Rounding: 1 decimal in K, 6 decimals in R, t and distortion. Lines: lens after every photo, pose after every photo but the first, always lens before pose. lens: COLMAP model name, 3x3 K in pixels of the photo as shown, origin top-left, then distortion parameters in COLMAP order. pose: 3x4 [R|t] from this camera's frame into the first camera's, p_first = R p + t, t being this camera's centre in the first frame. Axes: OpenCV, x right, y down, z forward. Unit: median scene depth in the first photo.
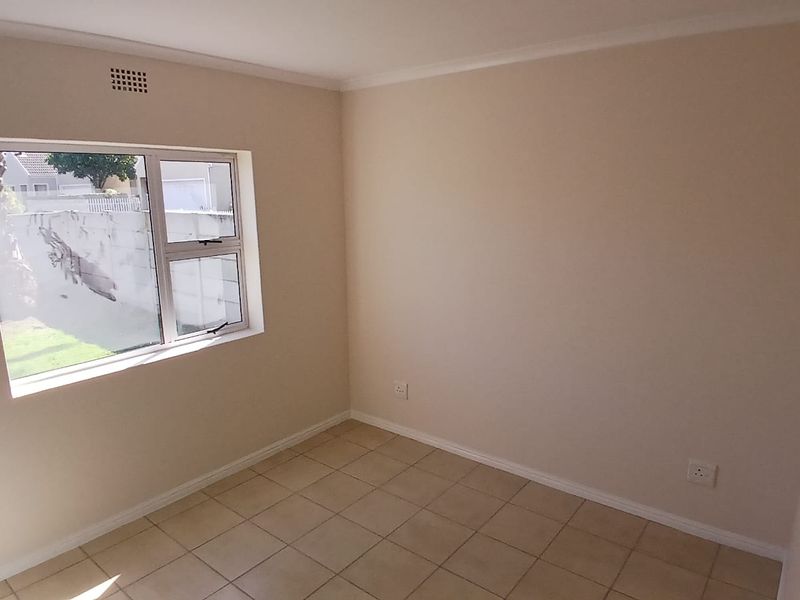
lens RADIAL K [[535.3, 0, 393.6], [0, 535.3, 300.2], [0, 0, 1]] dist [0.011832, -0.055157]
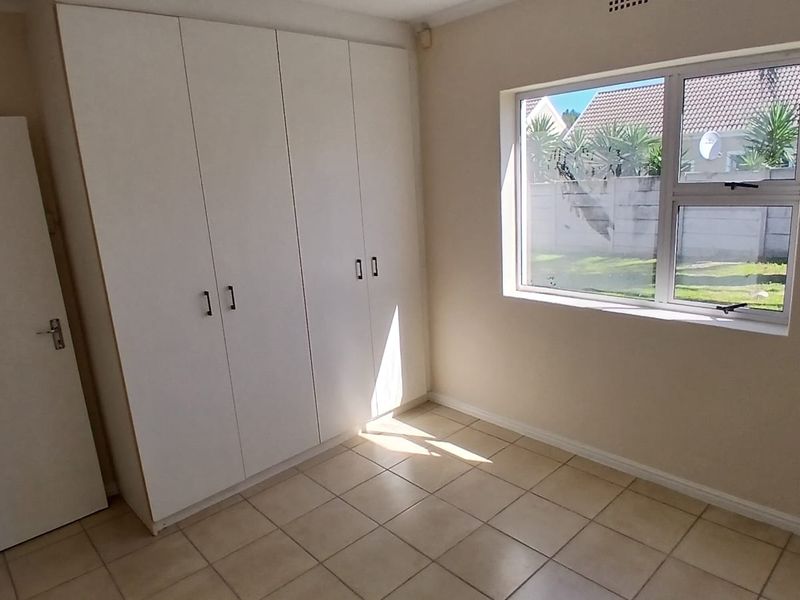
lens RADIAL K [[535.3, 0, 393.6], [0, 535.3, 300.2], [0, 0, 1]] dist [0.011832, -0.055157]
pose [[-0.149633, 0.246887, -0.957422, 0.469016], [-0.134973, 0.954159, 0.267140, -0.096417], [0.979486, 0.169199, -0.109451, 0.699647]]
